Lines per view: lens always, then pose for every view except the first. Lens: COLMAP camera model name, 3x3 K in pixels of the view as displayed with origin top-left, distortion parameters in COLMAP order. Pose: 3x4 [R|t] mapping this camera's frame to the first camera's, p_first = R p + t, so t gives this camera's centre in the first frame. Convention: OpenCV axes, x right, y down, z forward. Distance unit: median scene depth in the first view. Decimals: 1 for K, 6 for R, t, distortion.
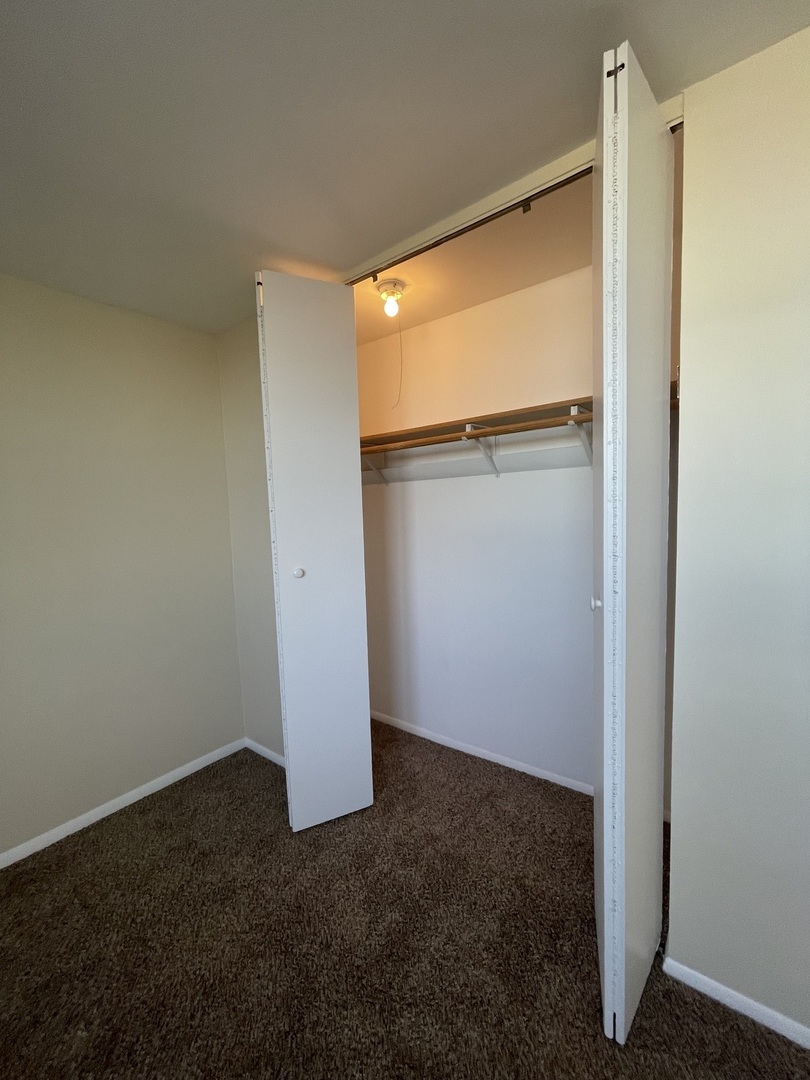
lens RADIAL K [[438.8, 0, 404.1], [0, 438.8, 538.9], [0, 0, 1]] dist [-0.003687, 0.000791]
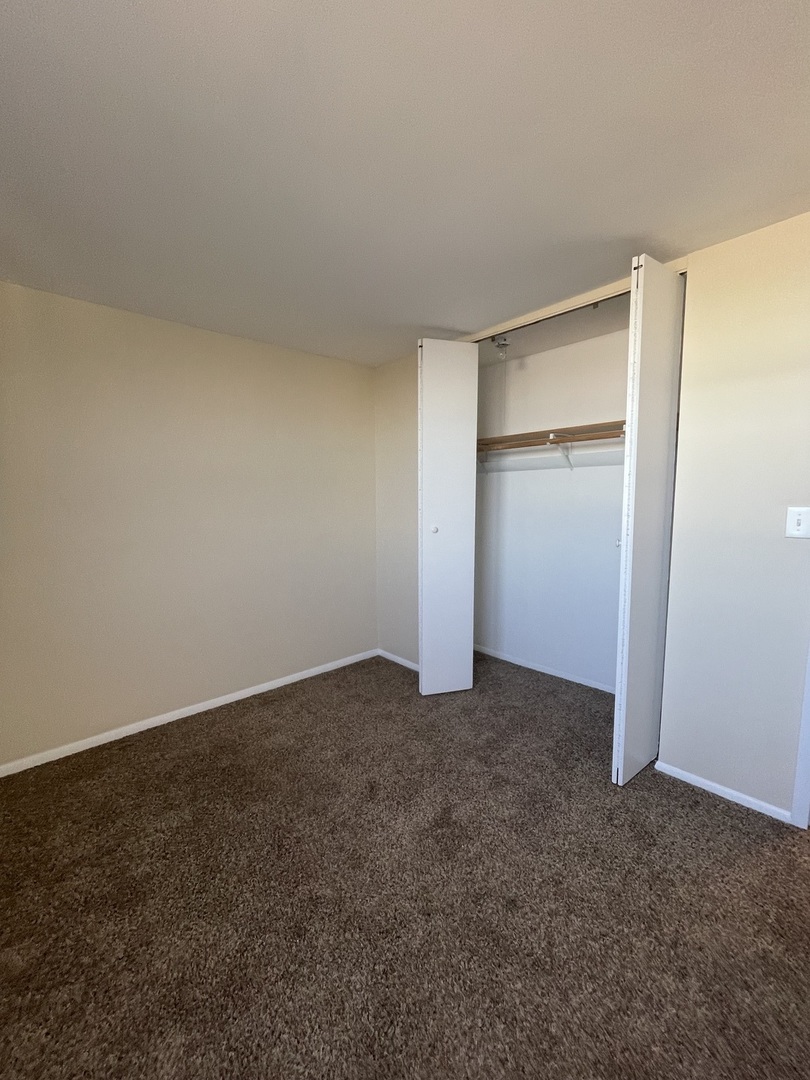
lens RADIAL K [[438.8, 0, 407.4], [0, 438.8, 539.5], [0, 0, 1]] dist [-0.003687, 0.000791]
pose [[0.986256, 0.046105, -0.158665, -0.075648], [-0.041428, 0.998608, 0.032657, 0.058217], [0.159949, -0.025635, 0.986792, -0.503359]]
